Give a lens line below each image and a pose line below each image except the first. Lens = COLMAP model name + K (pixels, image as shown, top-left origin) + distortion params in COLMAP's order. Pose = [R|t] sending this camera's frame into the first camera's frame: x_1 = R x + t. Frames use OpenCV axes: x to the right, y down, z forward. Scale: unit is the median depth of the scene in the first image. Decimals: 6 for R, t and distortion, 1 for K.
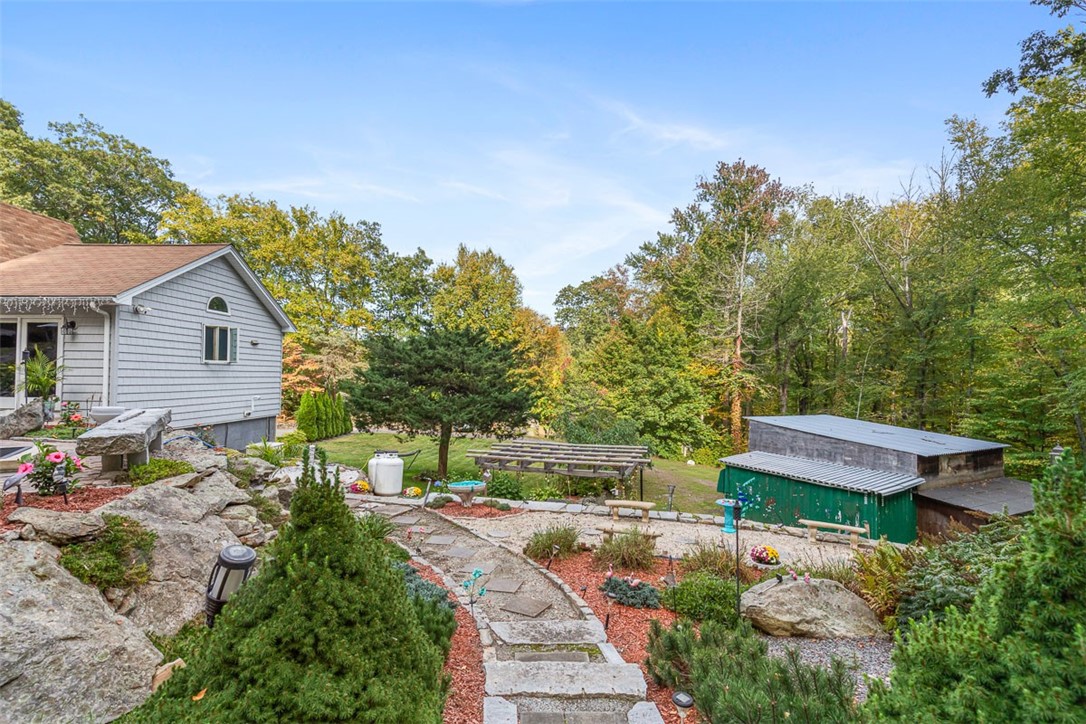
lens RADIAL K [[489.2, 0, 545.9], [0, 489.2, 367.1], [0, 0, 1]] dist [0.003060, 0.001013]
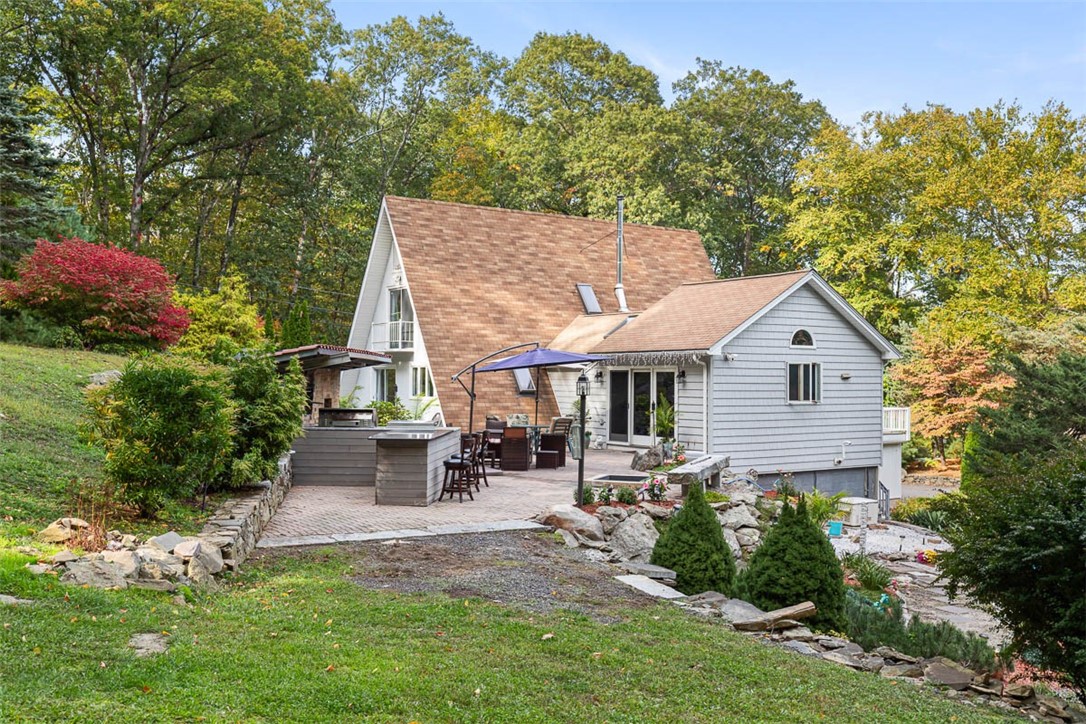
lens RADIAL K [[1066.5, 0, 543.0], [0, 1066.5, 362.0], [0, 0, 1]] dist [-0.007493, 0.135461]
pose [[0.591353, -0.016665, -0.806241, 0.769884], [0.016754, 0.999825, -0.008378, -0.093198], [0.806239, -0.008554, 0.591528, -0.663605]]
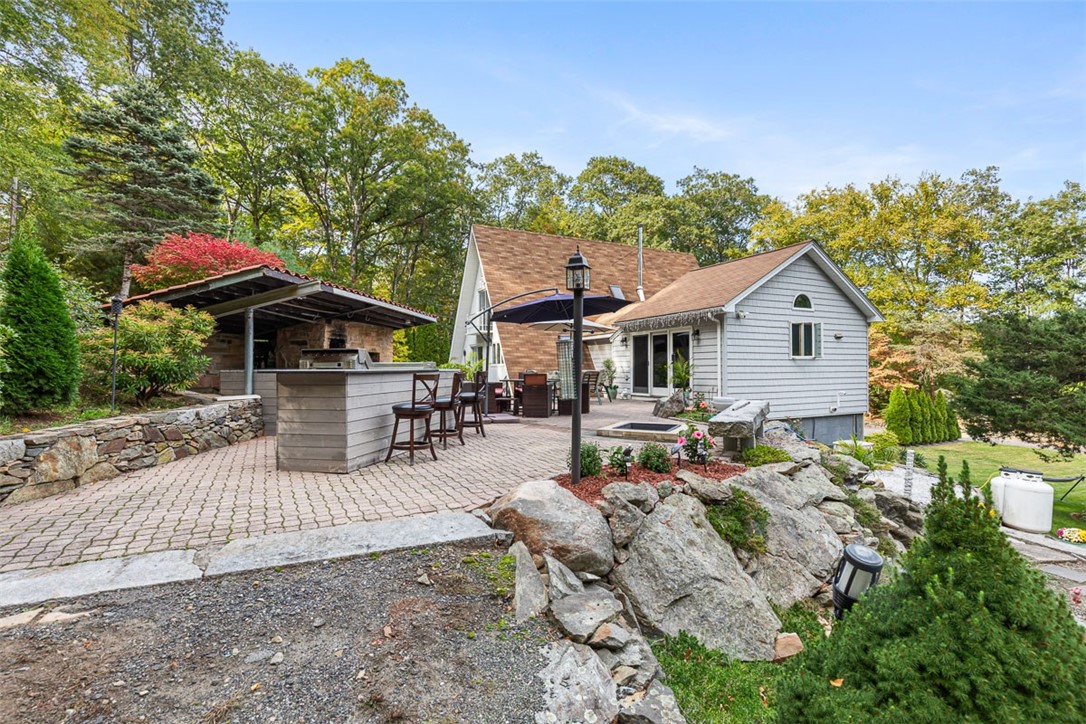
lens RADIAL K [[508.5, 0, 541.9], [0, 508.5, 367.9], [0, 0, 1]] dist [0.004365, -0.000044]
pose [[0.490375, -0.016772, -0.871350, -0.009075], [0.028047, 0.999601, -0.003456, -0.000132], [0.871060, -0.022744, 0.490649, -0.005733]]
